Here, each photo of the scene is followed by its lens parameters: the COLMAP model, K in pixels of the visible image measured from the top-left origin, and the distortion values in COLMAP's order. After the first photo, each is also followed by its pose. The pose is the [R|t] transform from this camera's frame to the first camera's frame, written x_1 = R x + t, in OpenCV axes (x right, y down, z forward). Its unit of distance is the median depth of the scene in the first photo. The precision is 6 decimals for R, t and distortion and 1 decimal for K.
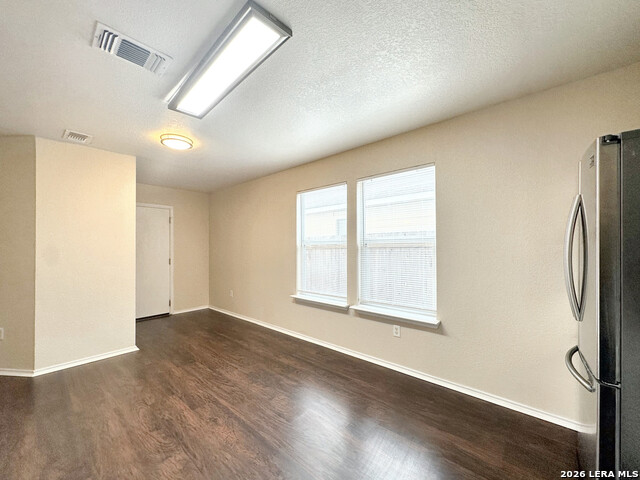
lens RADIAL K [[259.7, 0, 320.4], [0, 259.7, 243.3], [0, 0, 1]] dist [0.000844, 0.000041]
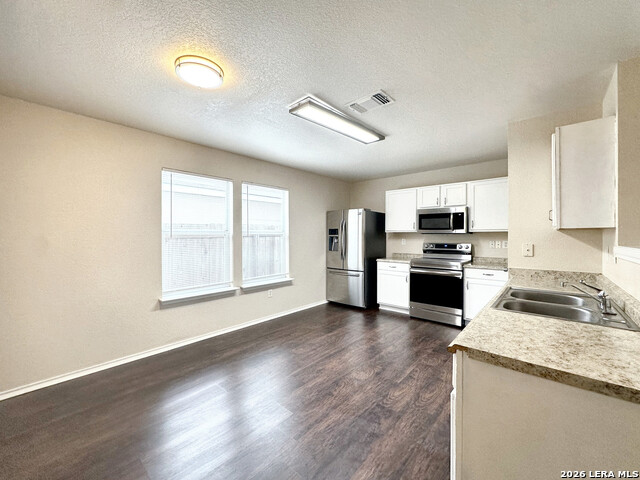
lens RADIAL K [[260.1, 0, 326.2], [0, 260.1, 238.8], [0, 0, 1]] dist [-0.001042, -0.000101]
pose [[-0.017948, -0.005232, 0.999825, -1.282899], [-0.007147, 0.999961, 0.005104, 0.014147], [-0.999813, -0.007054, -0.017985, 0.750696]]
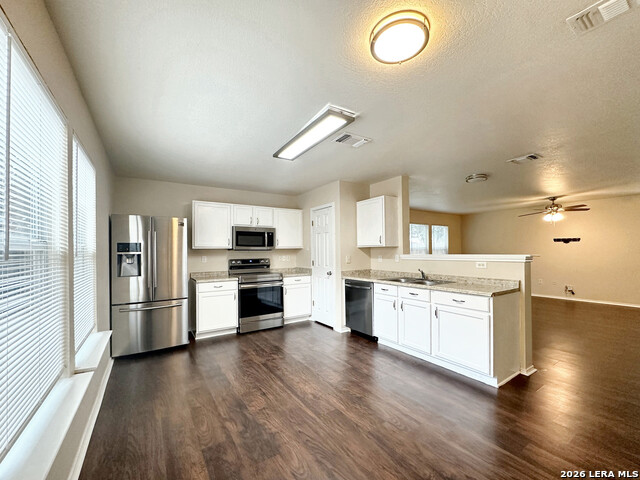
lens RADIAL K [[259.5, 0, 320.1], [0, 259.5, 250.7], [0, 0, 1]] dist [-0.039485, 0.000000]
pose [[-0.966001, 0.015177, 0.258093, -0.560704], [0.012583, 0.999852, -0.011703, 0.015981], [-0.258233, -0.008058, -0.966049, 1.614809]]
